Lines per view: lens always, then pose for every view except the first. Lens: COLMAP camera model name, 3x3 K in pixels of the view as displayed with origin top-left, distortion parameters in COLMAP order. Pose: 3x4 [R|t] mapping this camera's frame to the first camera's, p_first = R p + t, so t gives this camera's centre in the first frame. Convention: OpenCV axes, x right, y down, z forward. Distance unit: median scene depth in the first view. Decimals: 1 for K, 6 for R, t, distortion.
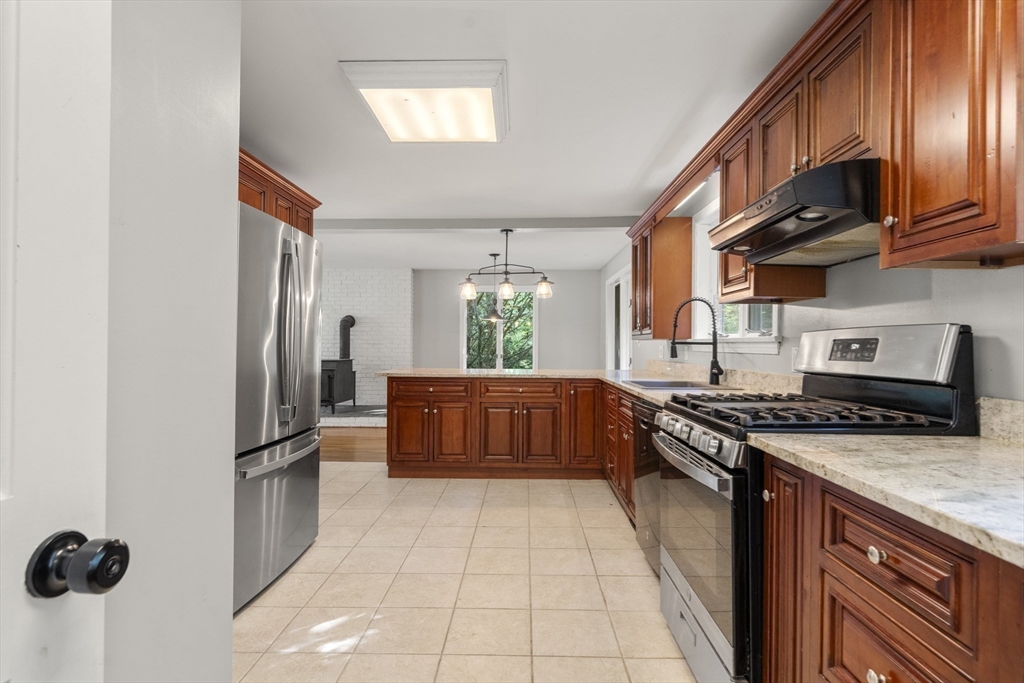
lens RADIAL K [[508.1, 0, 512.0], [0, 508.1, 341.5], [0, 0, 1]] dist [0.000100, -0.000020]
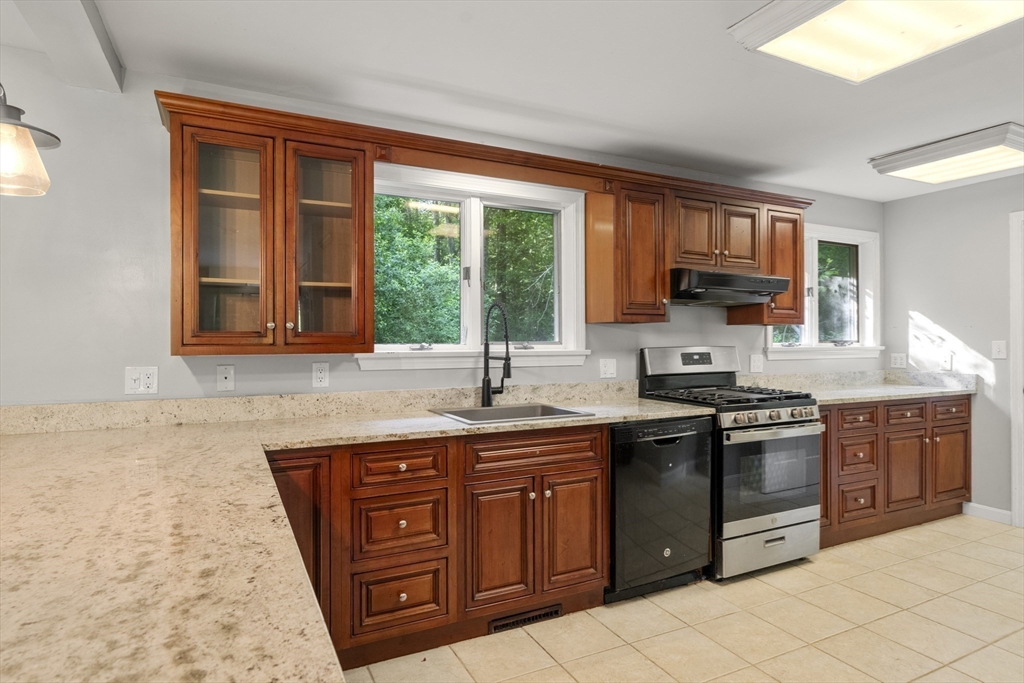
lens RADIAL K [[565.2, 0, 508.0], [0, 565.2, 337.9], [0, 0, 1]] dist [-0.002718, -0.000648]
pose [[-0.465840, 0.001401, 0.884868, -0.444190], [-0.006112, 0.999970, -0.004801, -0.024375], [-0.884848, -0.007645, -0.465817, 1.399617]]
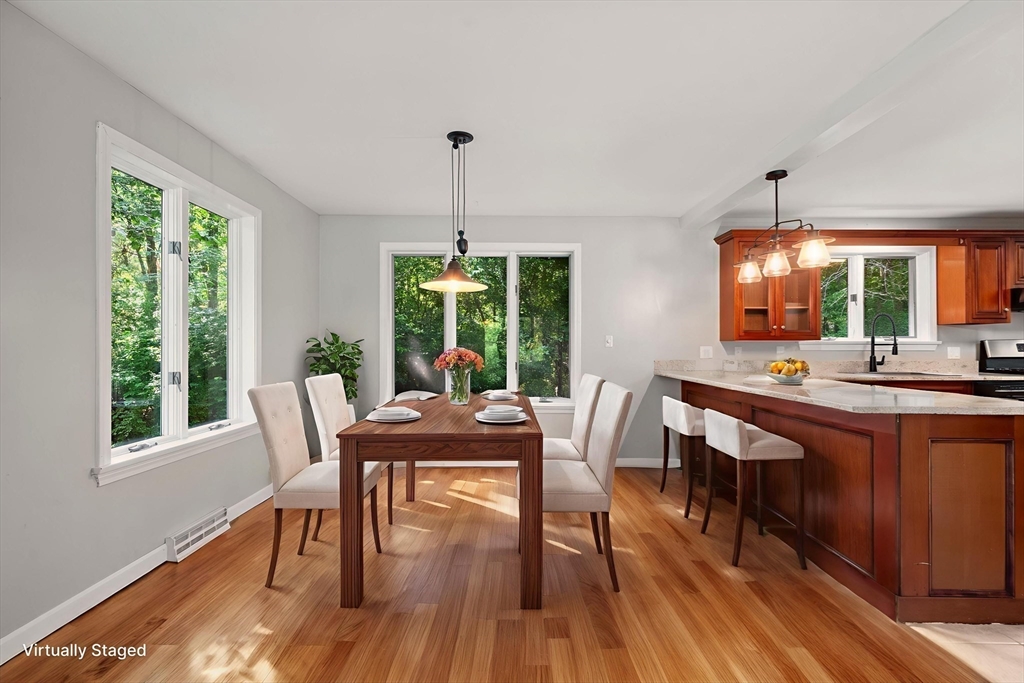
lens RADIAL K [[456.4, 0, 510.8], [0, 456.4, 344.8], [0, 0, 1]] dist [0.000529, 0.000176]
pose [[-0.029672, -0.000135, 0.999560, -0.917229], [-0.008378, 0.999965, -0.000113, 0.013469], [-0.999525, -0.008377, -0.029672, 2.103781]]
